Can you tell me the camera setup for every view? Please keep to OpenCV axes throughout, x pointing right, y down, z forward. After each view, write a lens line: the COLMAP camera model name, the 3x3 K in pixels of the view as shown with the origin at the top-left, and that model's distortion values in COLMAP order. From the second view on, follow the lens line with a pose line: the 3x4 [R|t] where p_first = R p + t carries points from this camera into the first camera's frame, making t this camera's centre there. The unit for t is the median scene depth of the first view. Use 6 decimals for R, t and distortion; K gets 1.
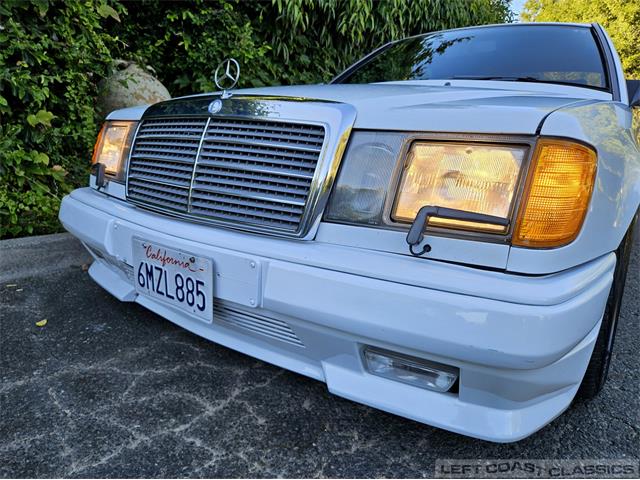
lens RADIAL K [[439.9, 0, 314.1], [0, 439.9, 238.8], [0, 0, 1]] dist [0.038636, -0.038803]
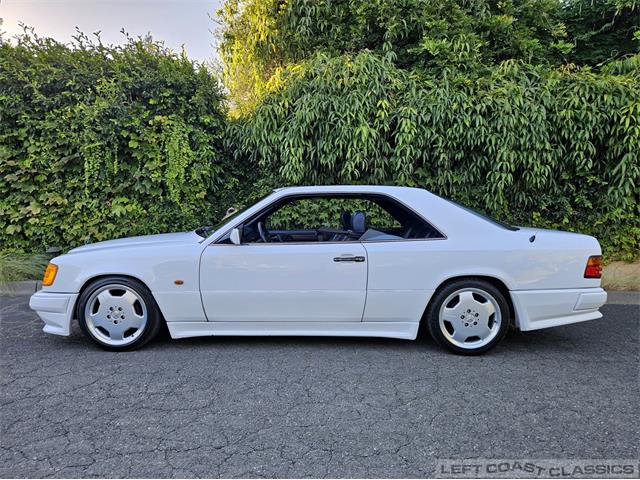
lens RADIAL K [[436.2, 0, 320.6], [0, 436.2, 246.8], [0, 0, 1]] dist [0.053629, -0.047832]
pose [[0.580507, 0.032721, -0.813597, 4.186336], [-0.155840, 0.985186, -0.071571, -0.354971], [0.799203, 0.168338, 0.577007, 0.410710]]
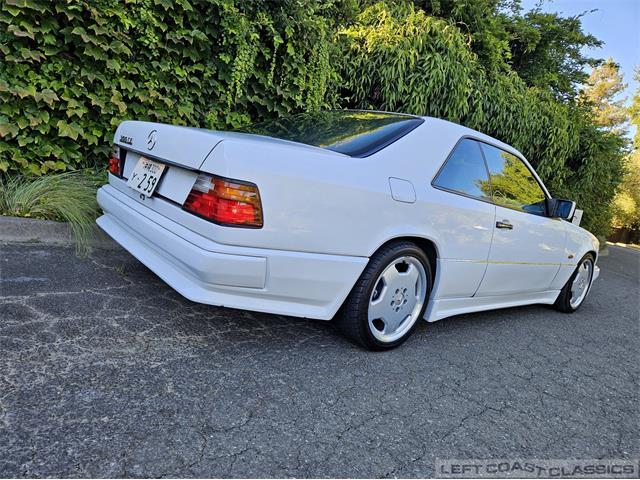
lens RADIAL K [[435.3, 0, 318.3], [0, 435.3, 242.2], [0, 0, 1]] dist [0.052335, -0.046418]
pose [[0.968554, 0.173116, -0.178701, -0.021653], [-0.184557, 0.981580, -0.049391, 0.213982], [0.166859, 0.080818, 0.982663, -2.093210]]
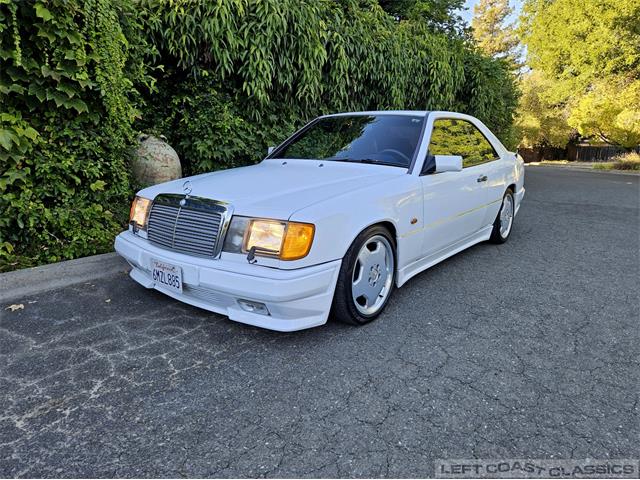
lens RADIAL K [[435.3, 0, 318.3], [0, 435.3, 242.2], [0, 0, 1]] dist [0.052335, -0.046418]
pose [[0.998397, -0.032084, -0.046635, 0.586673], [0.032547, 0.999428, 0.009197, -0.082873], [0.046314, -0.010701, 0.998870, -1.266502]]
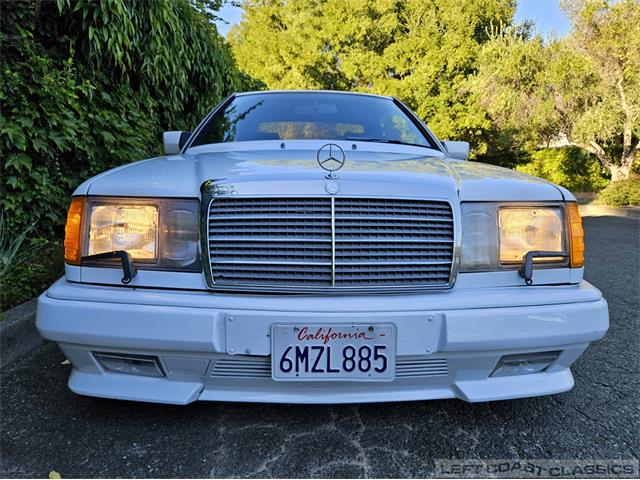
lens RADIAL K [[435.3, 0, 318.3], [0, 435.3, 242.2], [0, 0, 1]] dist [0.052335, -0.046418]
pose [[0.787219, -0.135650, 0.601570, -0.901733], [0.163240, 0.986547, 0.008844, -0.176152], [-0.594676, 0.091238, 0.798771, 0.169124]]
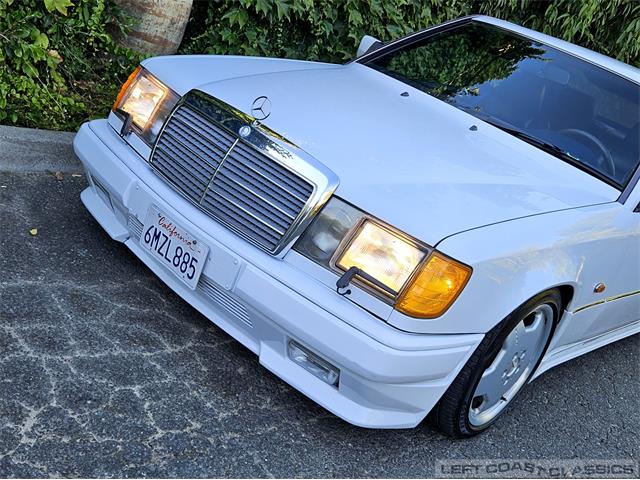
lens RADIAL K [[784.9, 0, 320.0], [0, 784.9, 240.0], [0, 0, 1]] dist [0.049137, 0.019711]
pose [[0.947404, 0.319839, 0.011309, 0.057304], [-0.319252, 0.942006, 0.103456, -0.301296], [0.022436, -0.101625, 0.994570, -1.274049]]
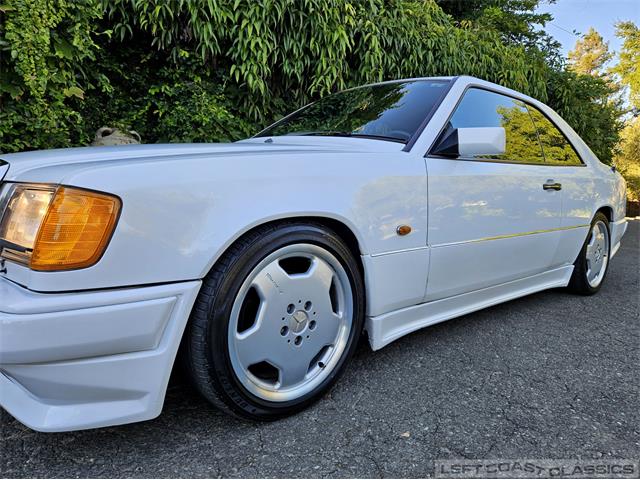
lens RADIAL K [[435.3, 0, 318.3], [0, 435.3, 242.2], [0, 0, 1]] dist [0.052335, -0.046418]
pose [[0.975959, 0.013211, -0.217552, 1.090958], [-0.034954, 0.994729, -0.096401, 0.023124], [0.215132, 0.101687, 0.971277, -0.059765]]
